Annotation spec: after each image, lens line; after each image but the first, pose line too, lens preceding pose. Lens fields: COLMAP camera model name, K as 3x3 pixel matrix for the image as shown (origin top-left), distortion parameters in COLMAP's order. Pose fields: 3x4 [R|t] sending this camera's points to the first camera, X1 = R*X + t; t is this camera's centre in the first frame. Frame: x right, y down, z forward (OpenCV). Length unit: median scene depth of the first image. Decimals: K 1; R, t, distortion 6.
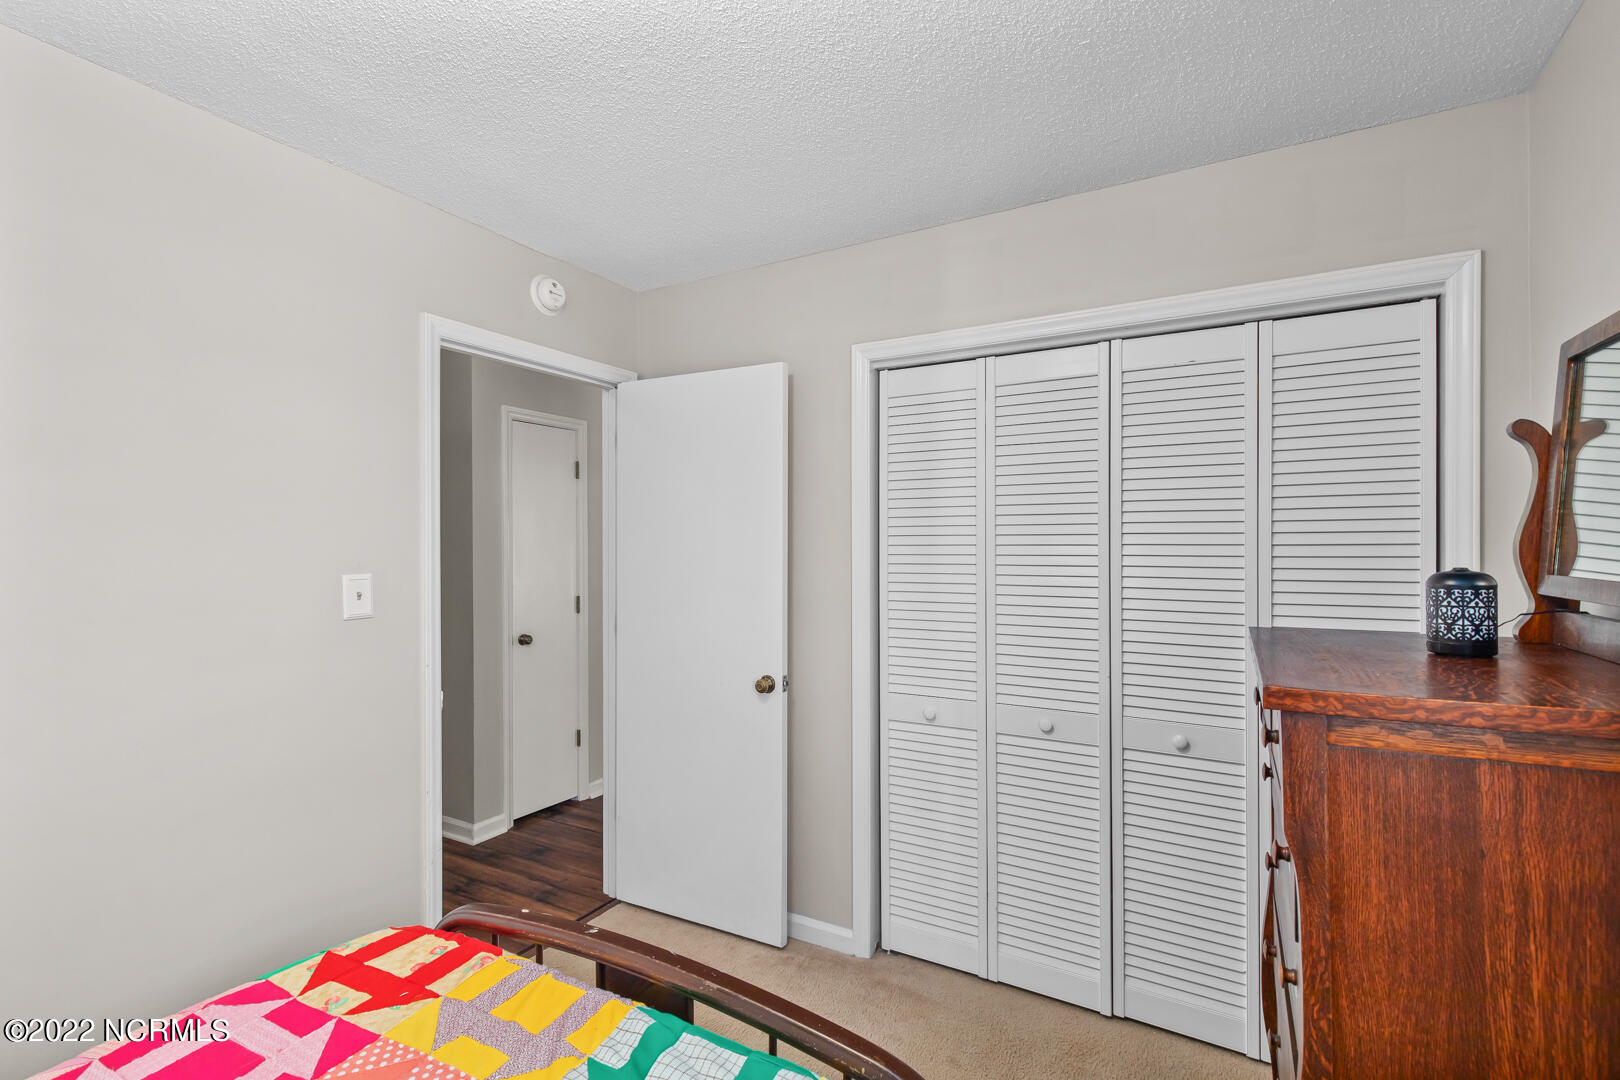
lens RADIAL K [[737.4, 0, 806.0], [0, 737.4, 543.3], [0, 0, 1]] dist [0.009110, 0.000588]
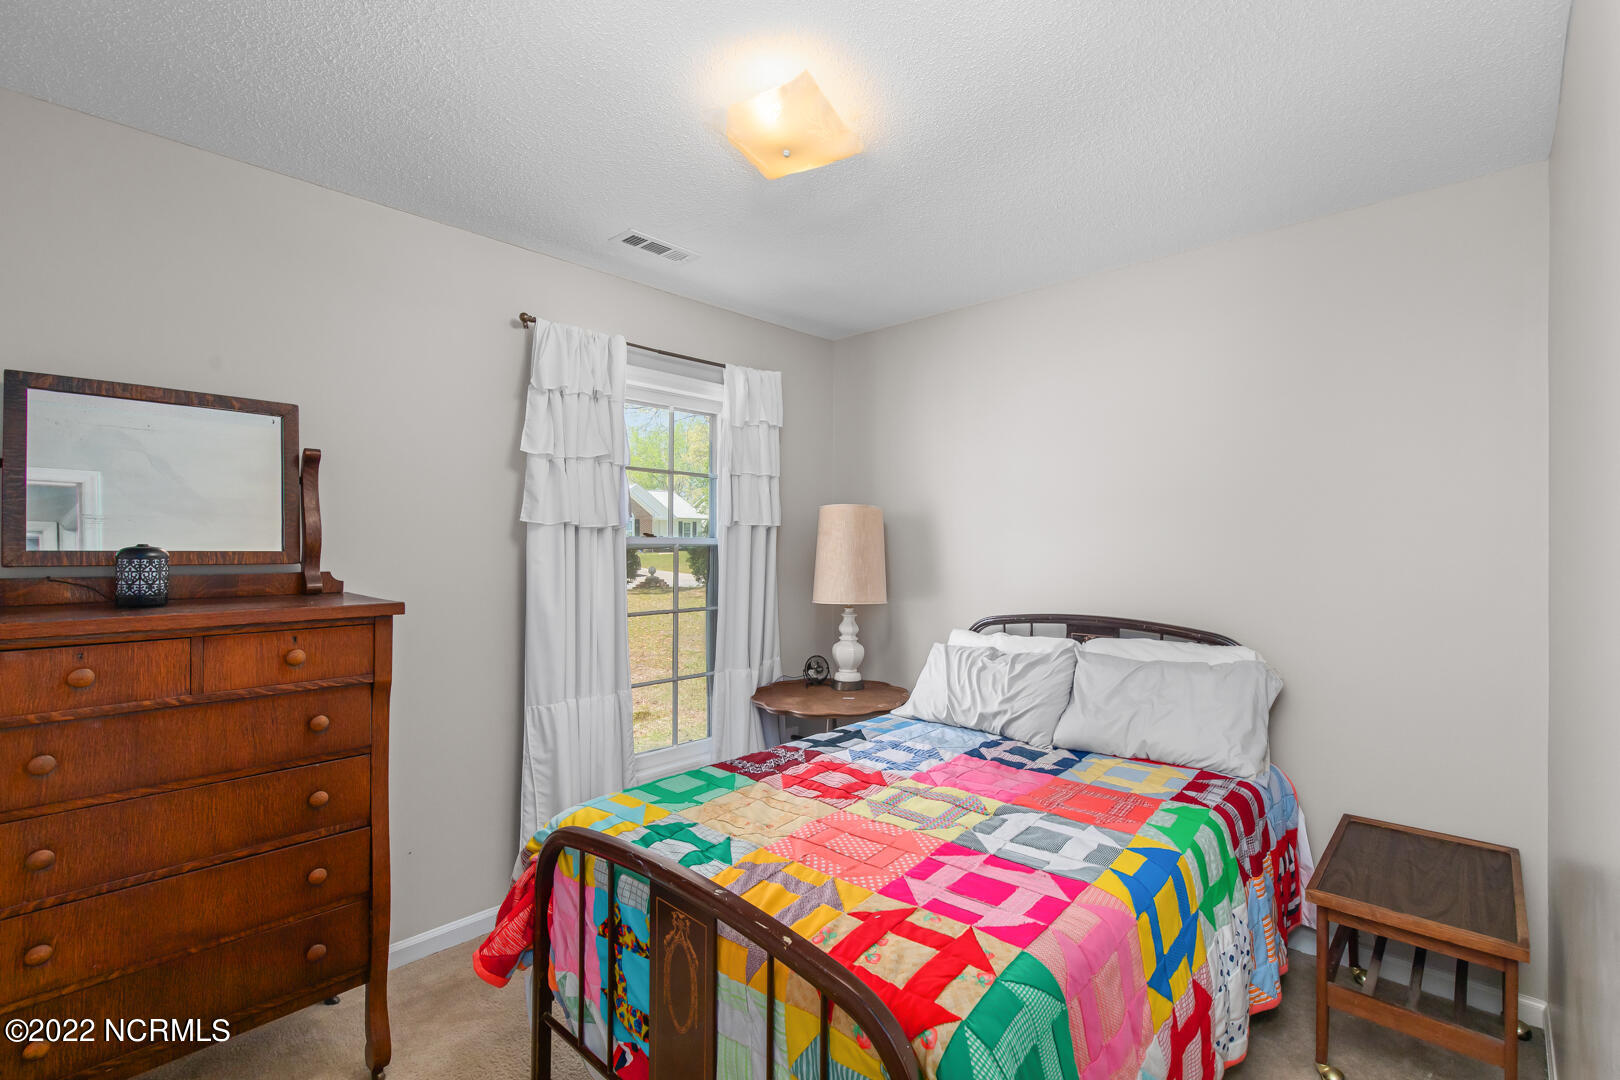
lens RADIAL K [[737.4, 0, 814.1], [0, 737.4, 546.1], [0, 0, 1]] dist [0.009110, 0.000588]
pose [[-0.971268, 0.000903, 0.237988, -0.709714], [-0.000999, 0.999969, -0.007872, 0.047901], [-0.237988, -0.007884, -0.971236, 2.106772]]
